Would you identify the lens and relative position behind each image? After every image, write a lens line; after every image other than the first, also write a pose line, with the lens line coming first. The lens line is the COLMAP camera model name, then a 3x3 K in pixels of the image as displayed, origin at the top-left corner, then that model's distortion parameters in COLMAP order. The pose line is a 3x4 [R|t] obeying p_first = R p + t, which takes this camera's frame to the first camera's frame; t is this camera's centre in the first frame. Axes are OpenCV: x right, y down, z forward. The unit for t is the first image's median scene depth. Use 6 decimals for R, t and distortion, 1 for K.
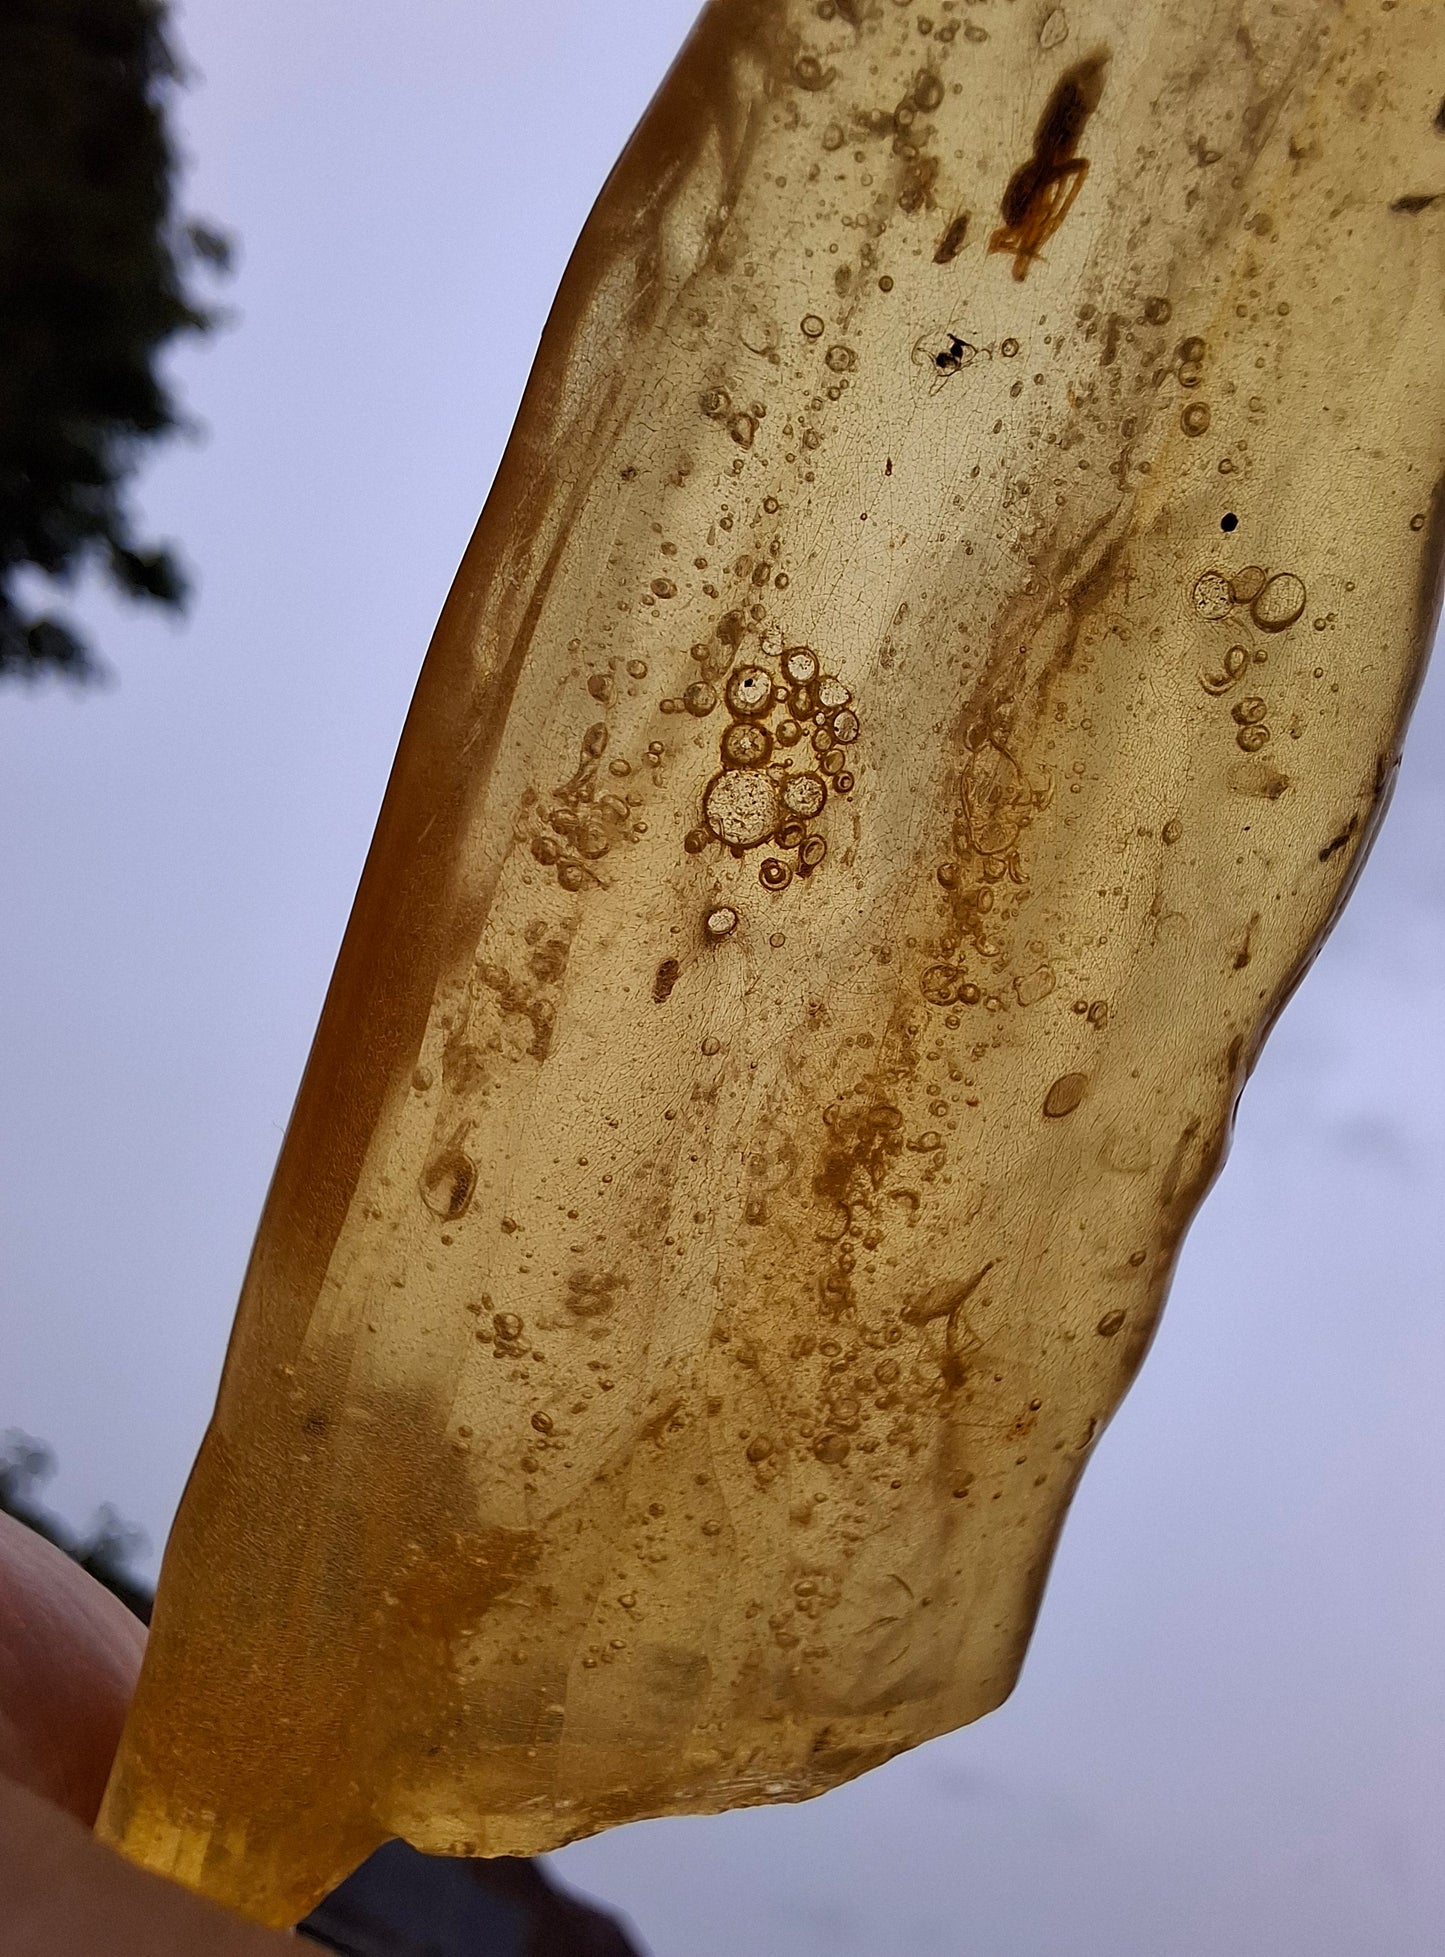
lens RADIAL K [[1337.1, 0, 759.3], [0, 1337.1, 911.6], [0, 0, 1]] dist [-0.055866, 0.082739]
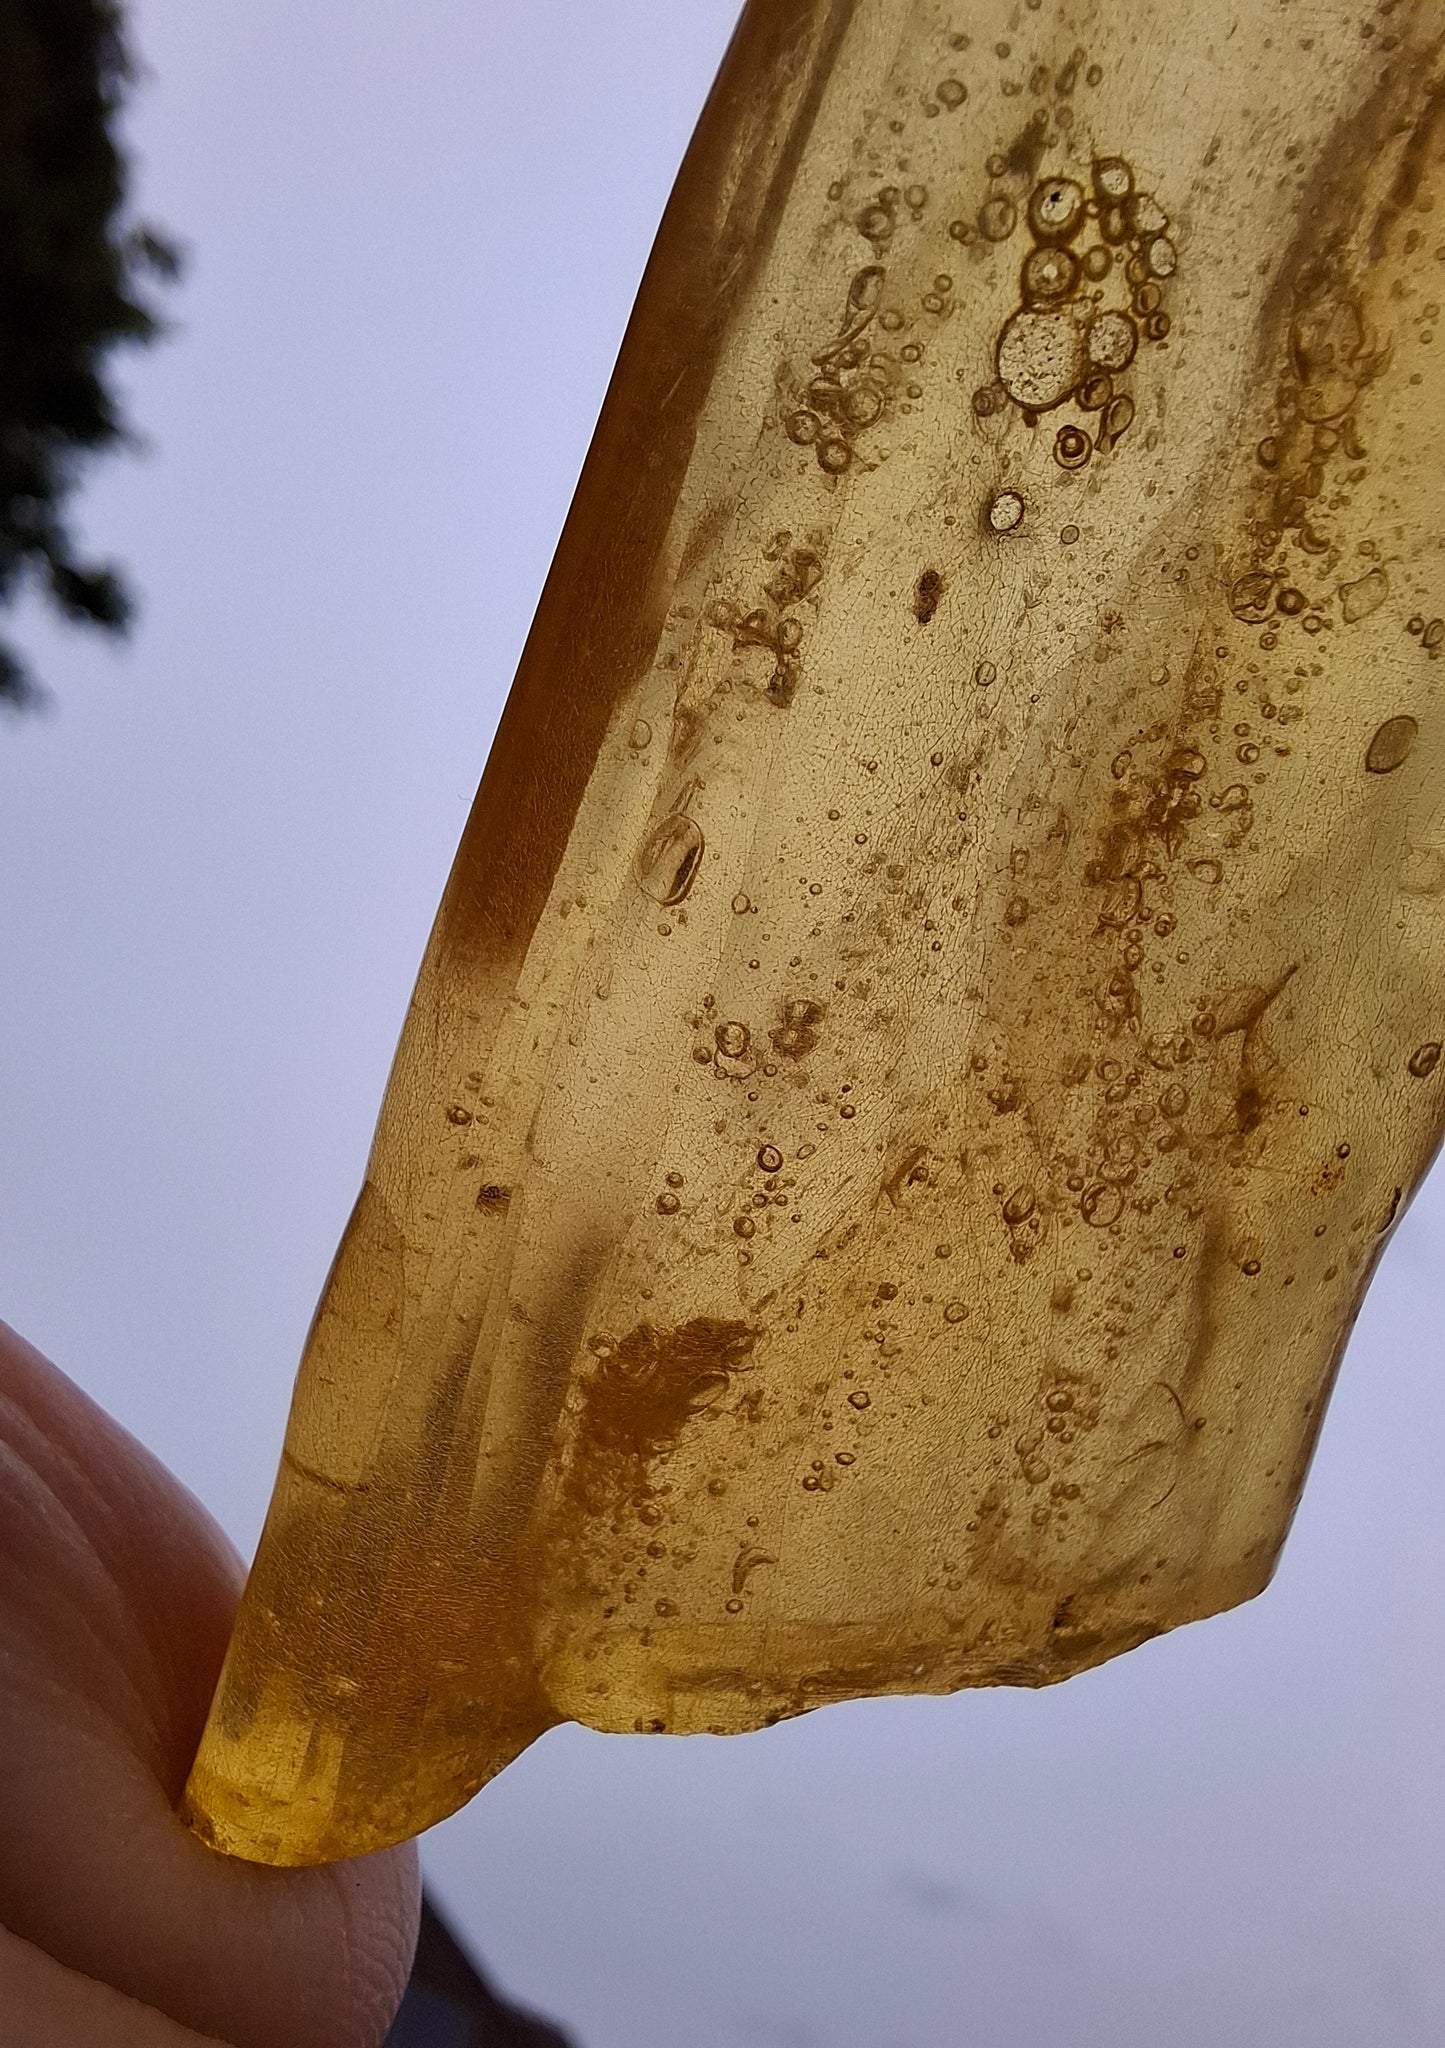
lens RADIAL K [[1466.5, 0, 721.0], [0, 1466.5, 923.3], [0, 0, 1]] dist [-0.002736, -0.001685]
pose [[0.999848, -0.014297, -0.009969, -0.197041], [0.013755, 0.998528, -0.052466, 0.305908], [0.010704, 0.052321, 0.998573, 0.071123]]
